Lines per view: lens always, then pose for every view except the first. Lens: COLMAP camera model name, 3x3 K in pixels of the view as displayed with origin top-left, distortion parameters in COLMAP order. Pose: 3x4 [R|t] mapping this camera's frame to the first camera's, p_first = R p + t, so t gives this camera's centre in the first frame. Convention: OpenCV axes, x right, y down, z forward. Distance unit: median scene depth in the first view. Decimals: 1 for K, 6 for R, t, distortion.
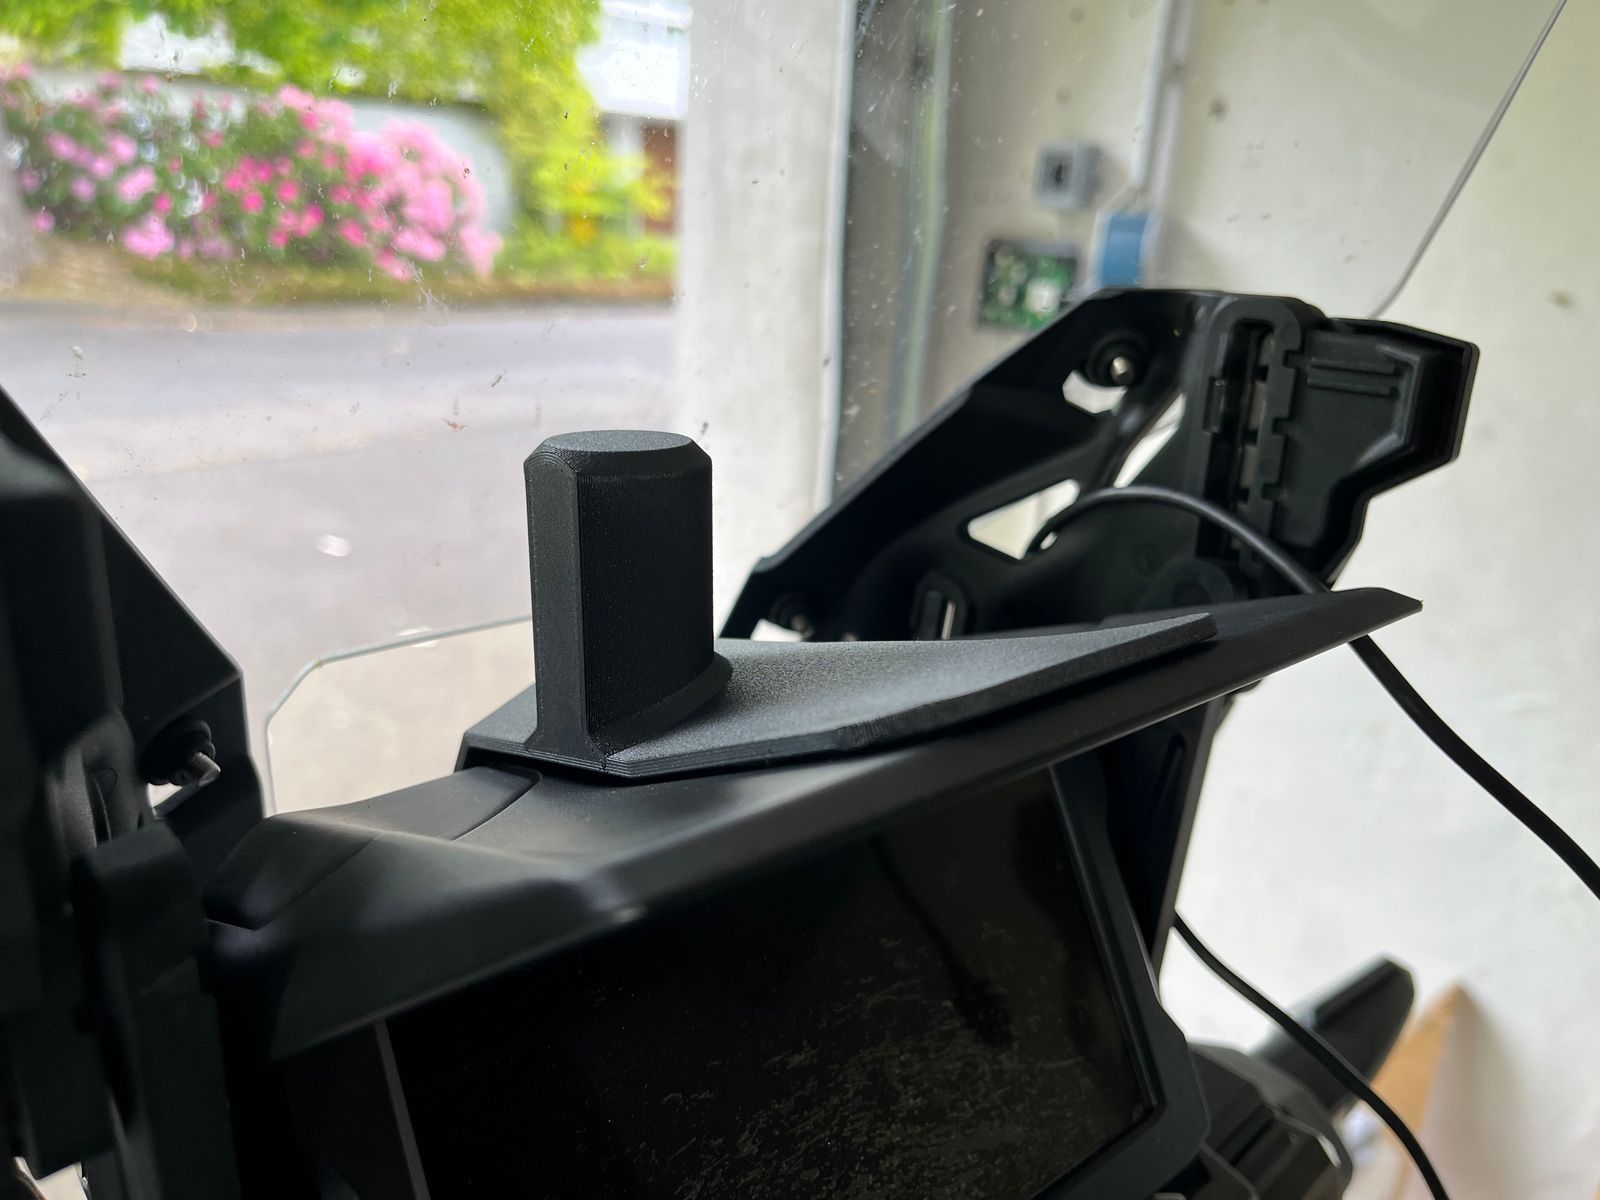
lens RADIAL K [[1282.6, 0, 800.0], [0, 1282.6, 600.0], [0, 0, 1]] dist [0.009342, -0.074899]
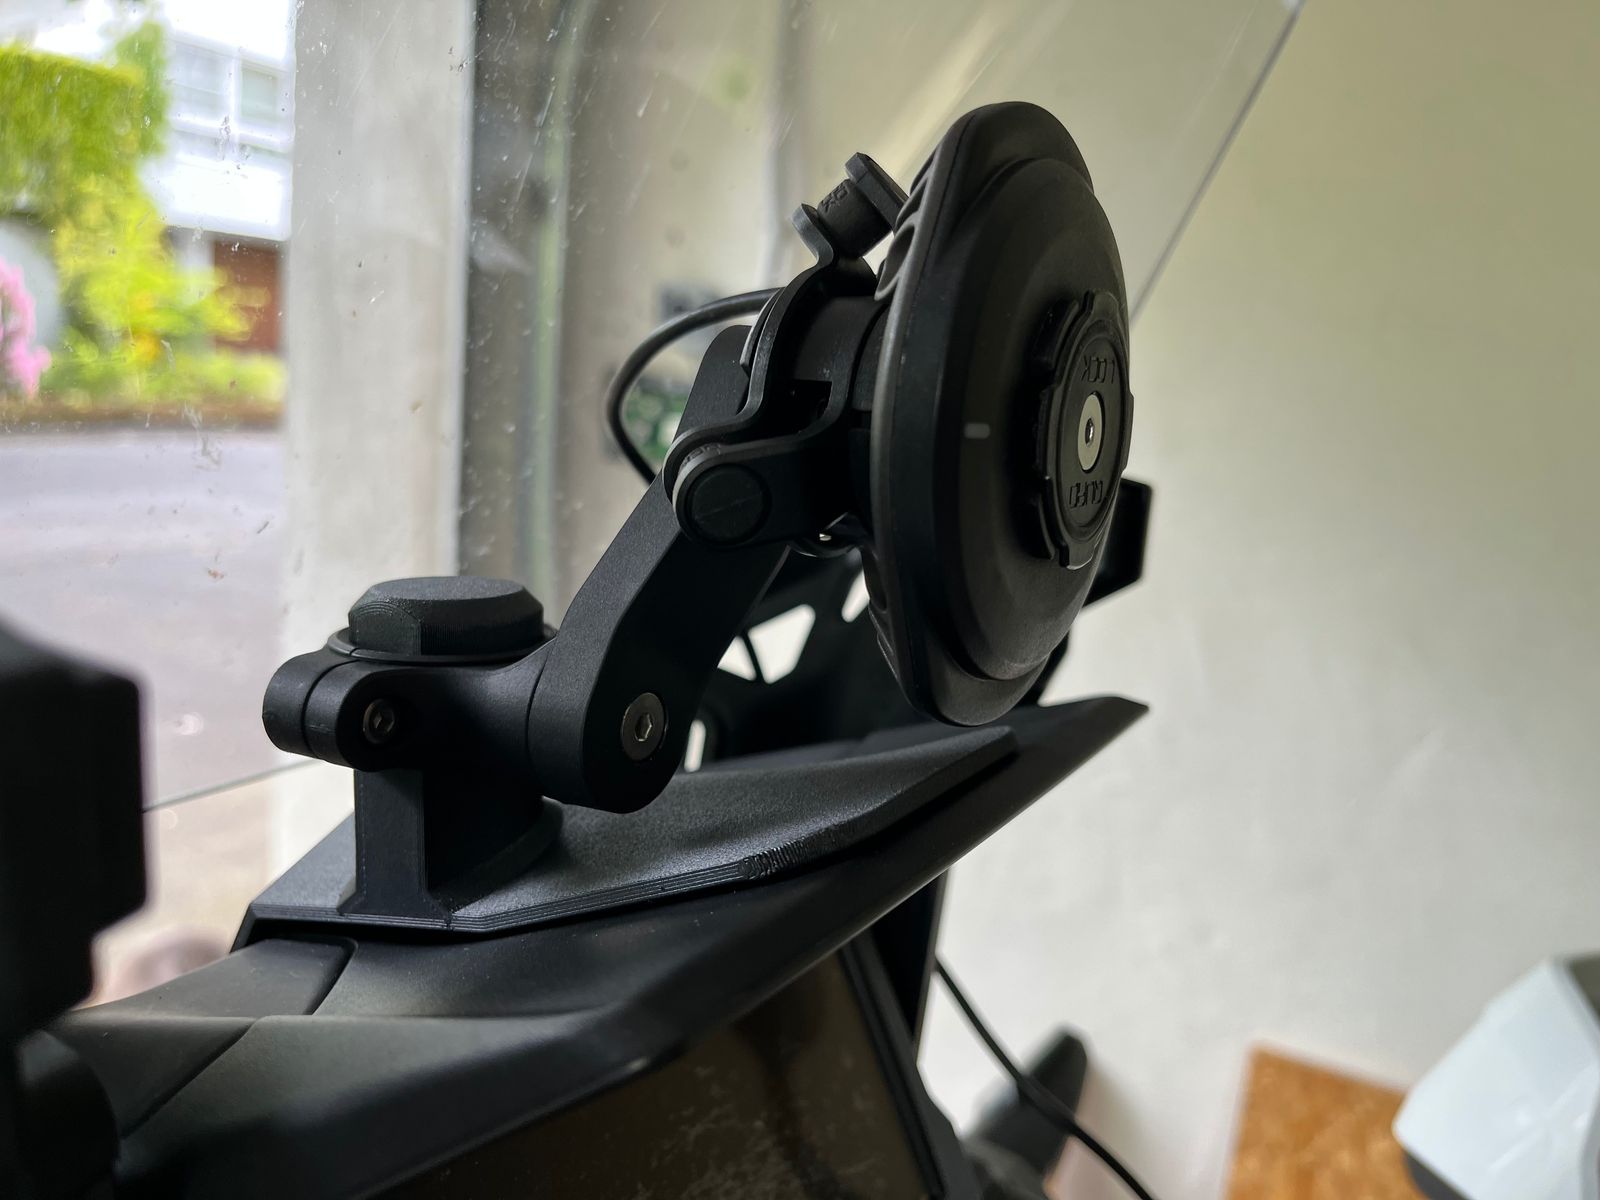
lens RADIAL K [[1282.6, 0, 800.0], [0, 1282.6, 600.0], [0, 0, 1]] dist [0.009342, -0.074899]
pose [[0.952491, -0.035432, 0.302499, -0.014326], [0.063356, 0.994533, -0.083002, -0.001218], [-0.297905, 0.098223, 0.949529, -0.001598]]
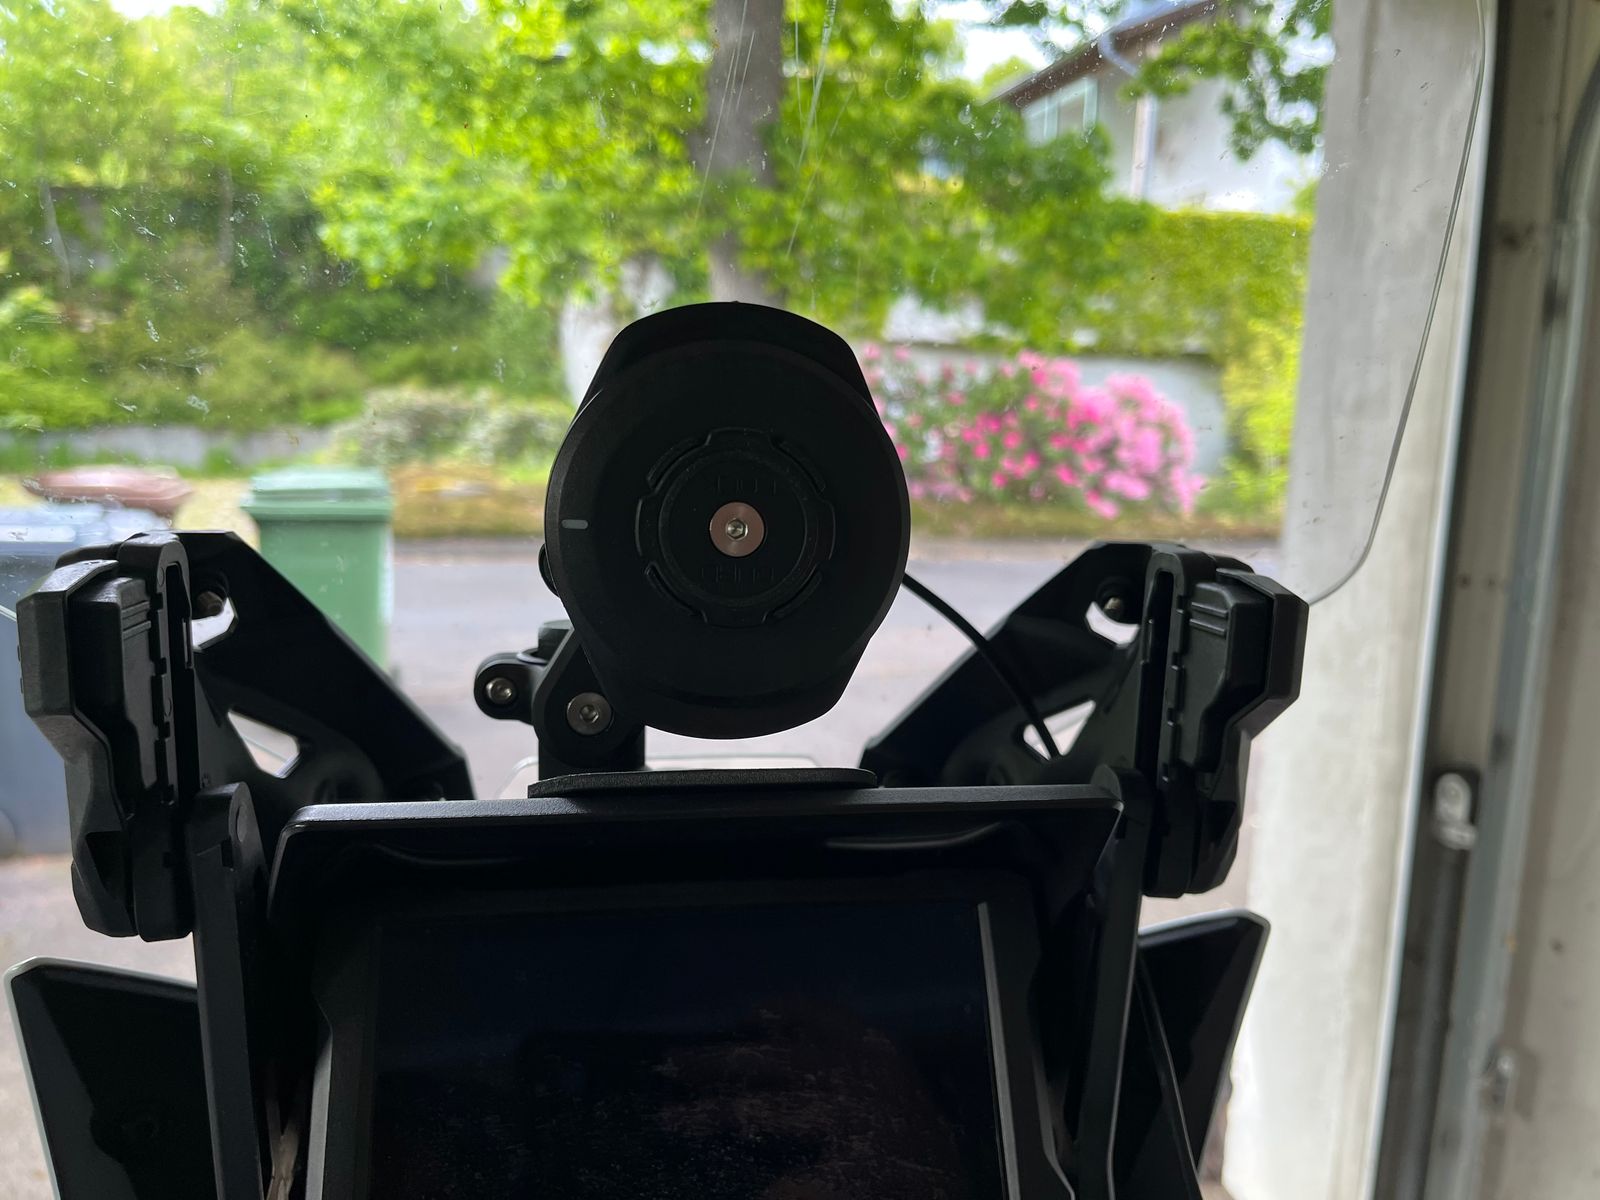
lens RADIAL K [[1282.6, 0, 800.0], [0, 1282.6, 600.0], [0, 0, 1]] dist [0.009342, -0.074899]
pose [[0.841087, 0.045592, -0.538975, 0.085249], [-0.141181, 0.980405, -0.137386, 0.002368], [0.522150, 0.191646, 0.831042, -0.018902]]
